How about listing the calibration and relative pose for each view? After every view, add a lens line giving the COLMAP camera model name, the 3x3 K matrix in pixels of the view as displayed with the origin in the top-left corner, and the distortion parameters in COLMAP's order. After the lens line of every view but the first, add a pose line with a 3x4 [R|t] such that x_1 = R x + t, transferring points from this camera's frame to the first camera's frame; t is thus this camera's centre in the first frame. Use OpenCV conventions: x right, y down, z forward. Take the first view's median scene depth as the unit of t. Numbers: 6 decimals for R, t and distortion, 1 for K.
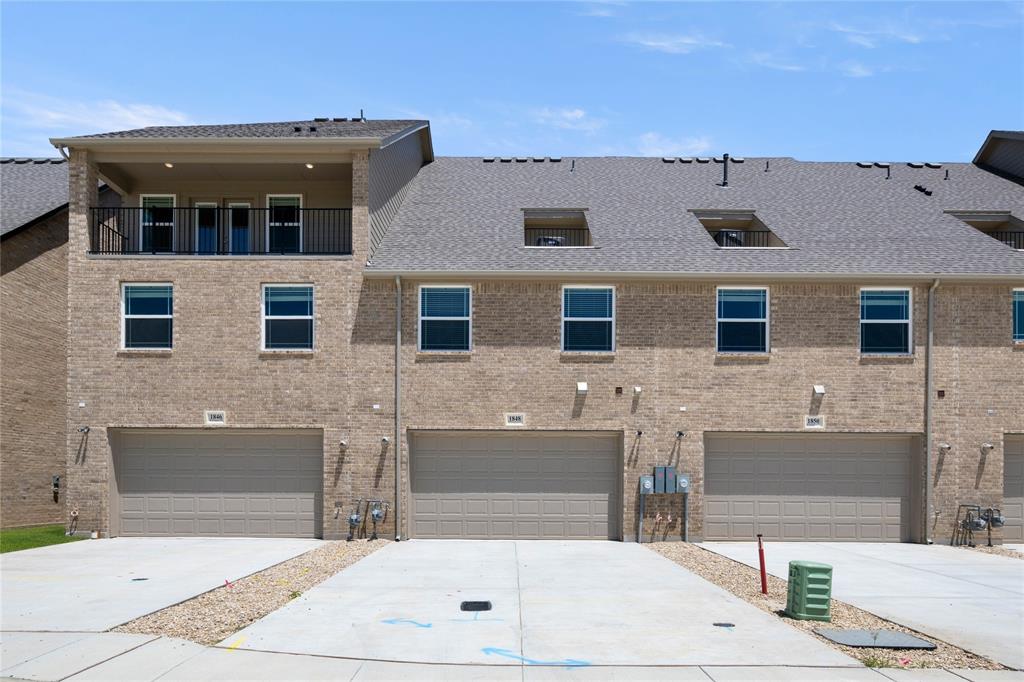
lens RADIAL K [[400.6, 0, 511.8], [0, 400.6, 342.3], [0, 0, 1]] dist [-0.002050, 0.000276]
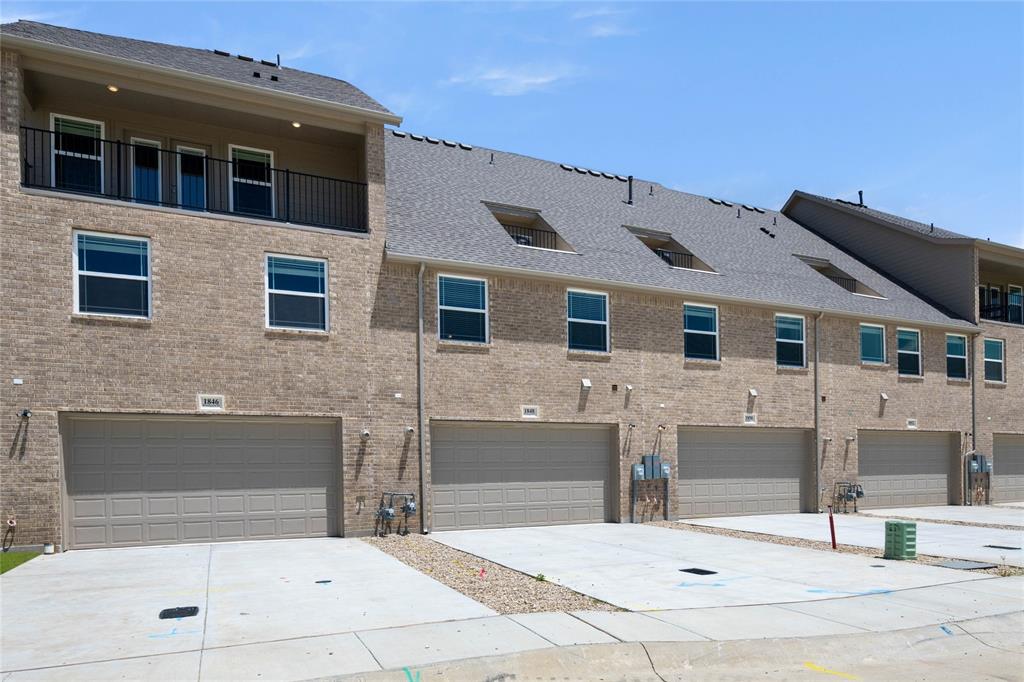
lens RADIAL K [[400.6, 0, 525.0], [0, 400.6, 322.8], [0, 0, 1]] dist [-0.002050, 0.000276]
pose [[0.959063, 0.082022, 0.271054, -0.301519], [-0.076505, 0.996591, -0.030876, -0.007368], [-0.272662, 0.008875, 0.962069, -0.013014]]
